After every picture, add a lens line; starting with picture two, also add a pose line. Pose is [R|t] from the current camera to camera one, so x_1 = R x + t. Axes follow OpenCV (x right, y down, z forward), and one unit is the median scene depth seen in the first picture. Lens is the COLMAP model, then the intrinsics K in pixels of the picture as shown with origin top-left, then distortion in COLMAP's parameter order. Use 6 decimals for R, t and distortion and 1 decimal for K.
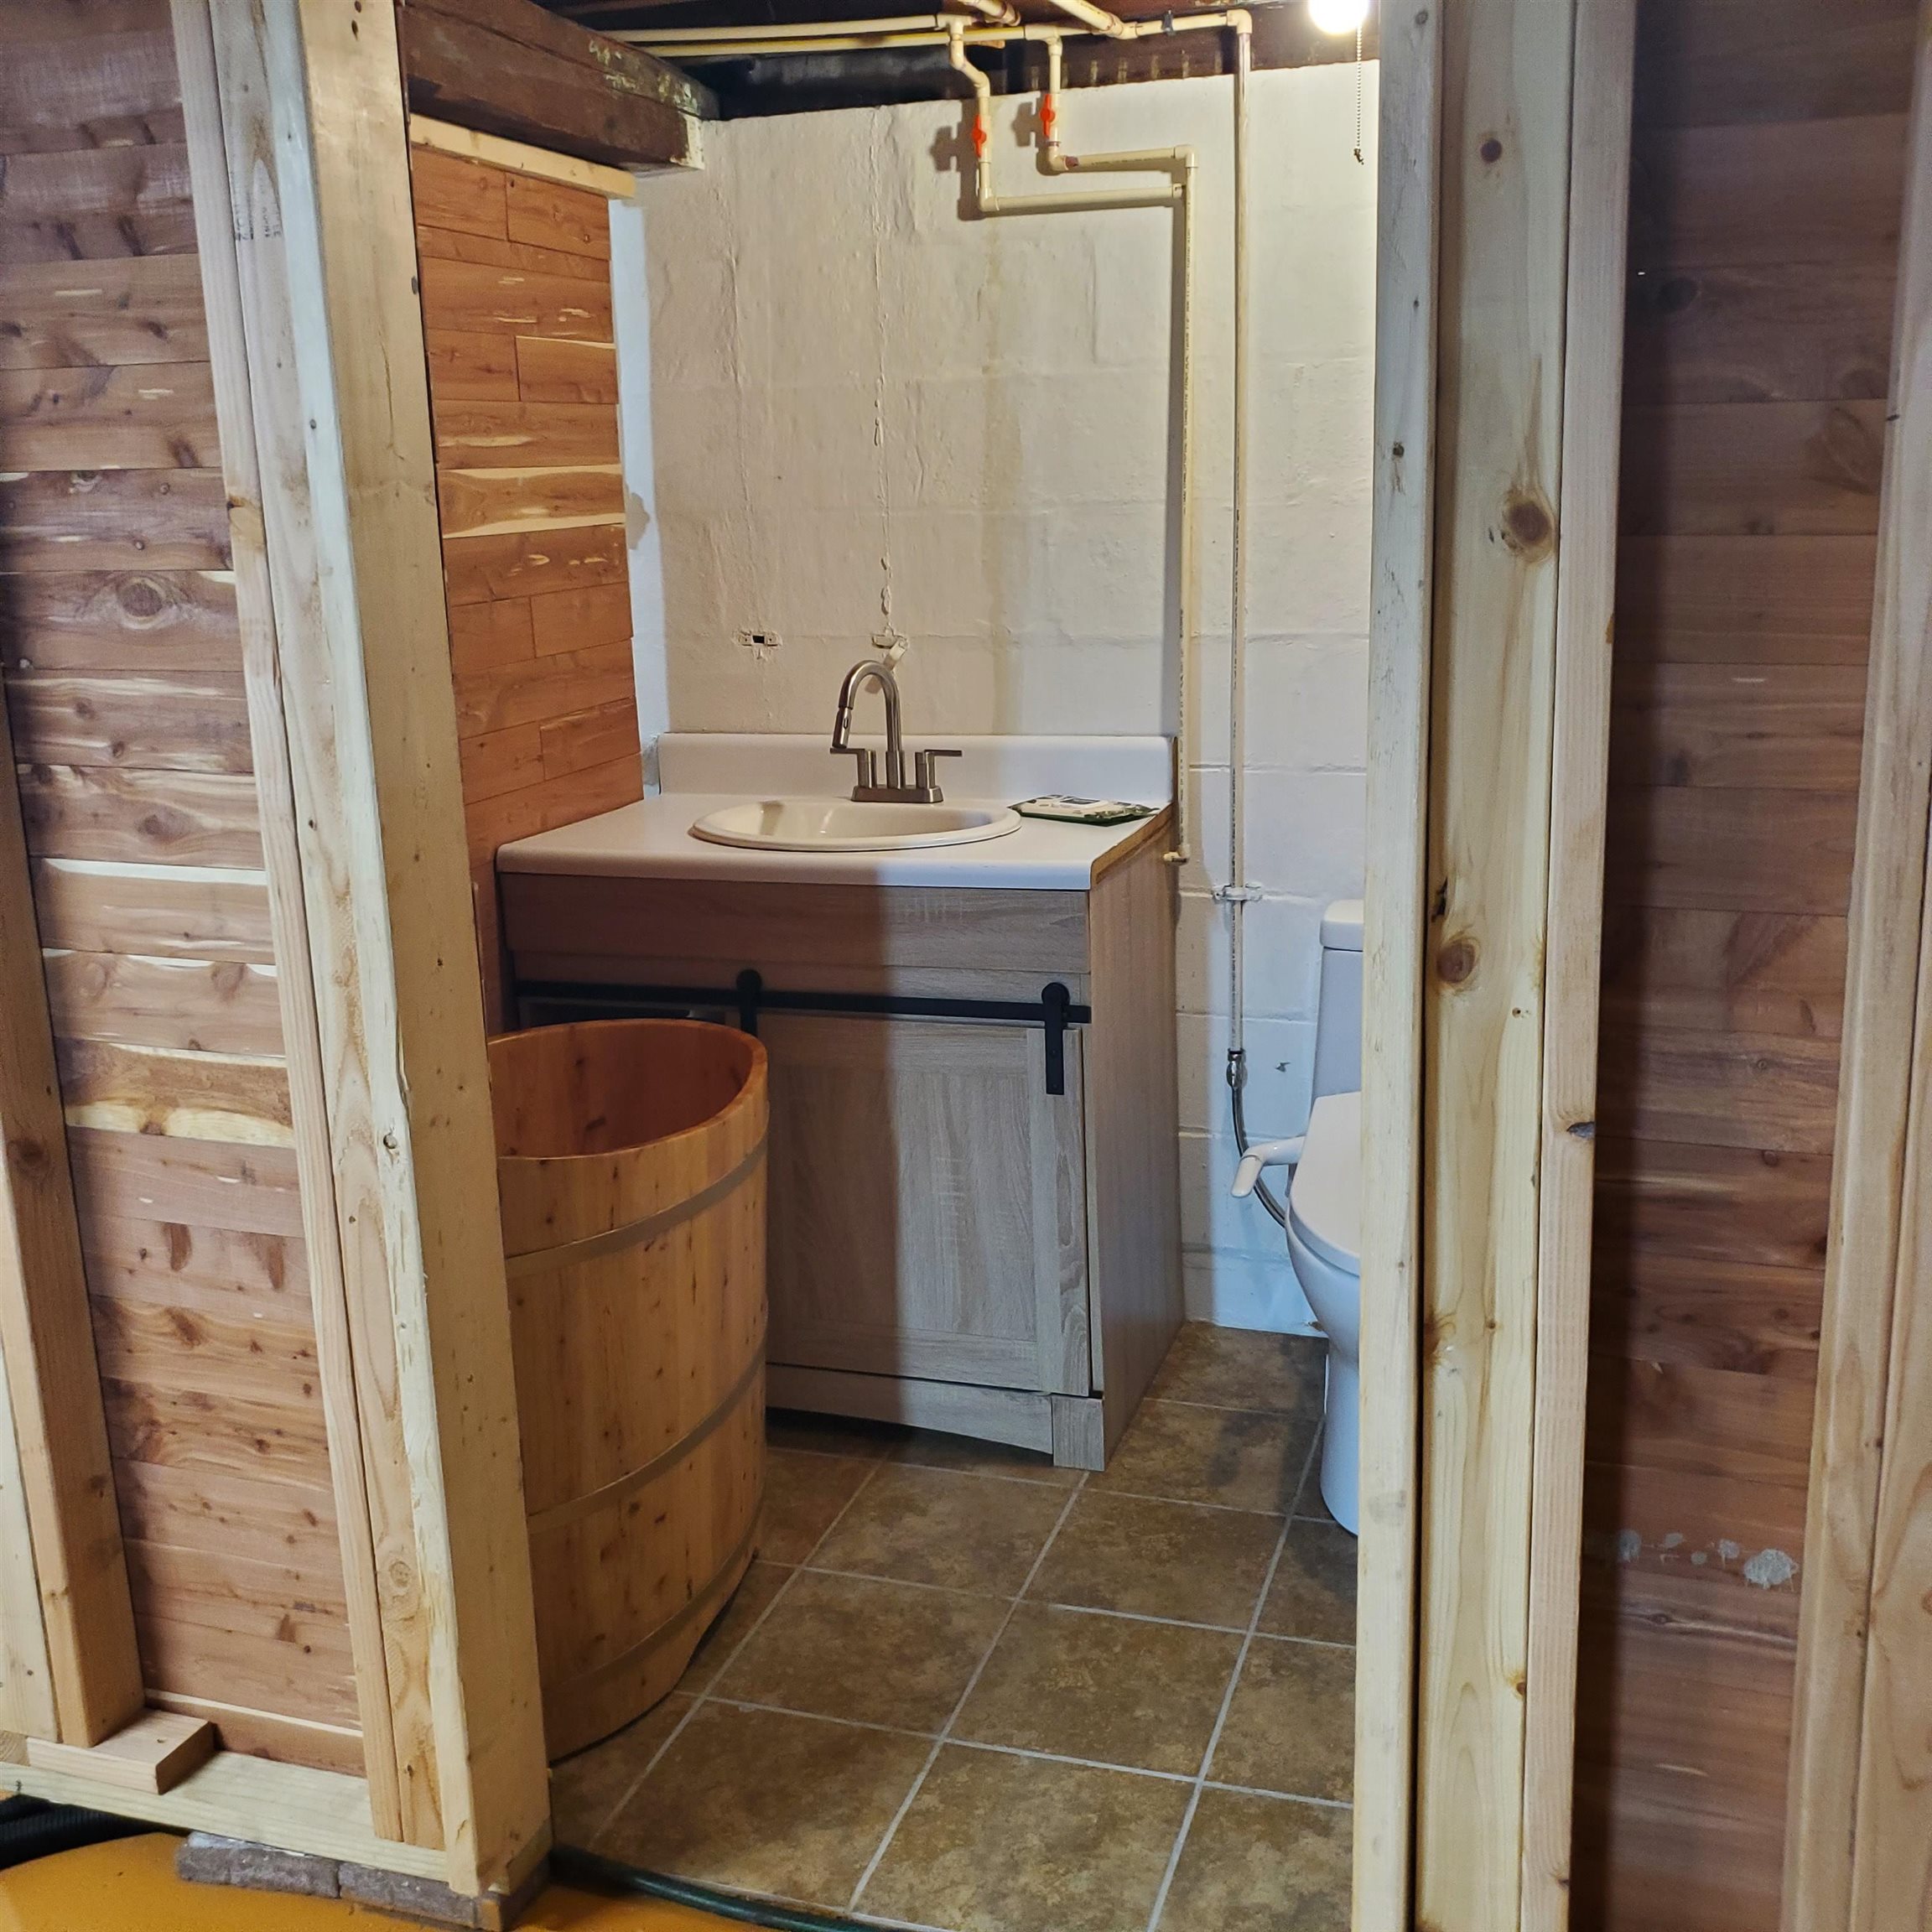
lens RADIAL K [[2043.0, 0, 970.4], [0, 2043.0, 993.3], [0, 0, 1]] dist [0.030693, -0.093277]
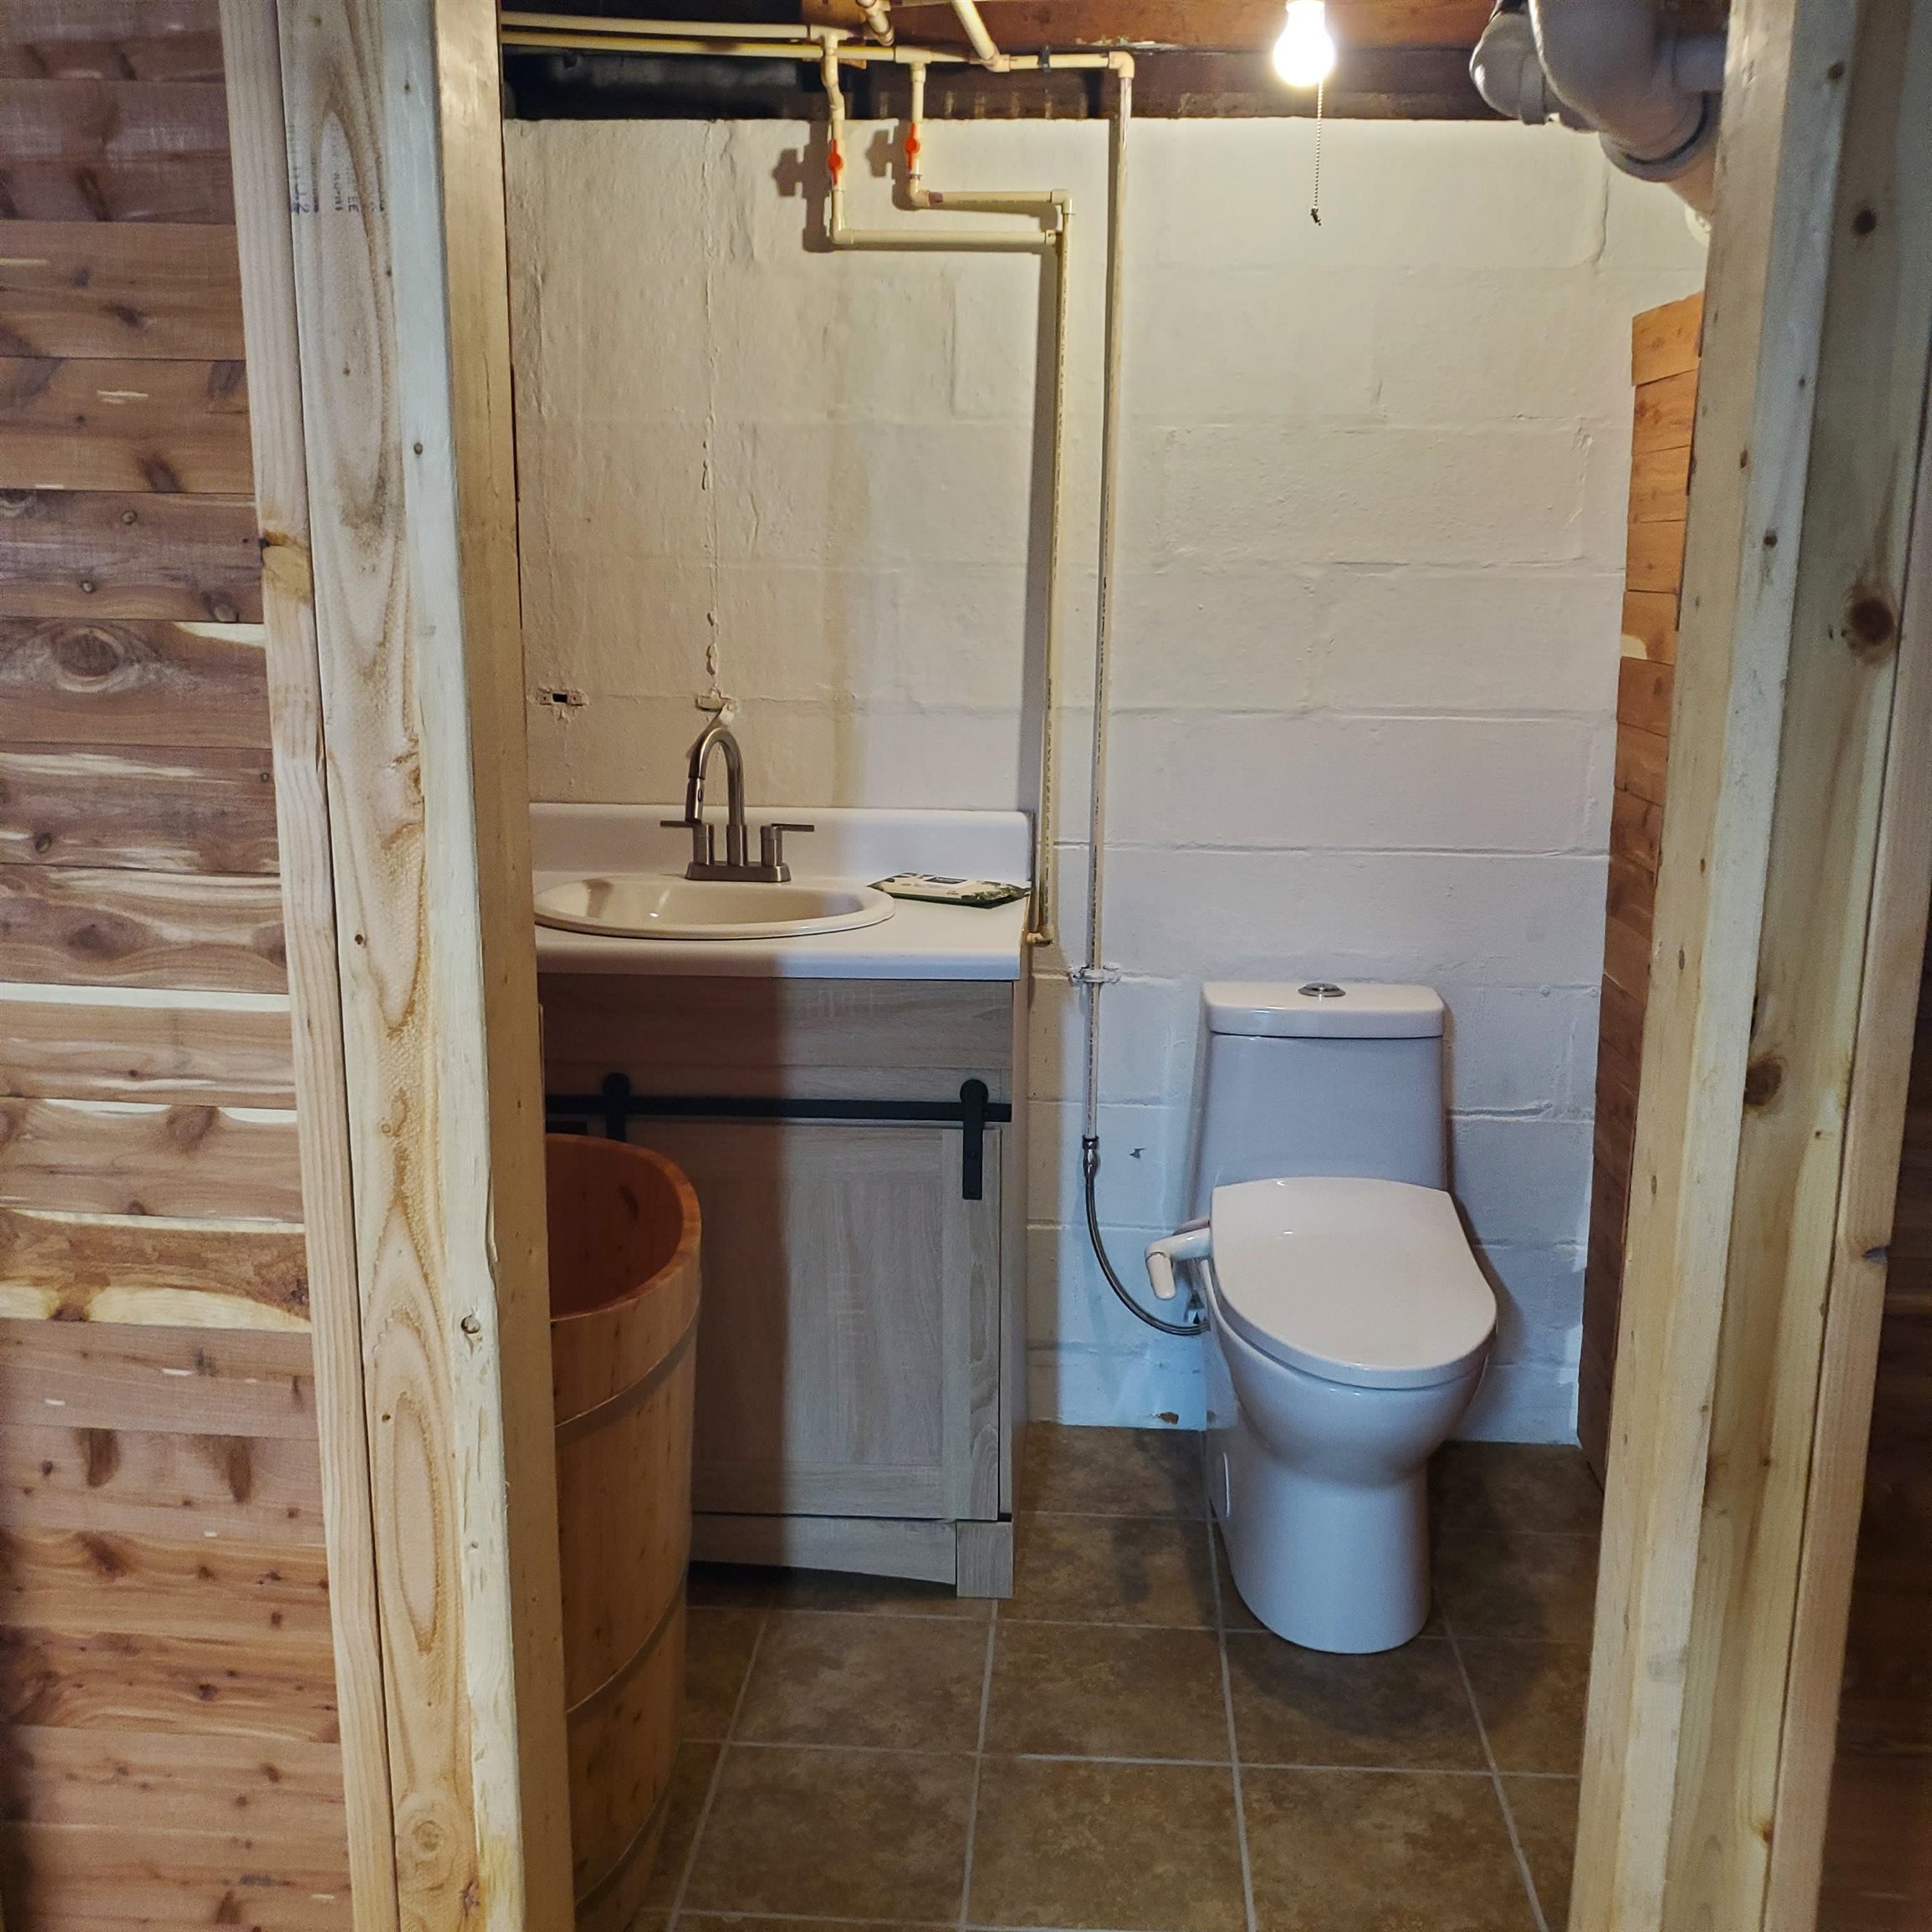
lens RADIAL K [[2046.7, 0, 965.8], [0, 2046.7, 1033.4], [0, 0, 1]] dist [-0.001116, -0.004473]
pose [[0.966759, -0.023390, 0.254616, -0.242928], [0.024236, 0.999706, -0.000187, -0.032211], [-0.254537, 0.006351, 0.967042, 0.127263]]
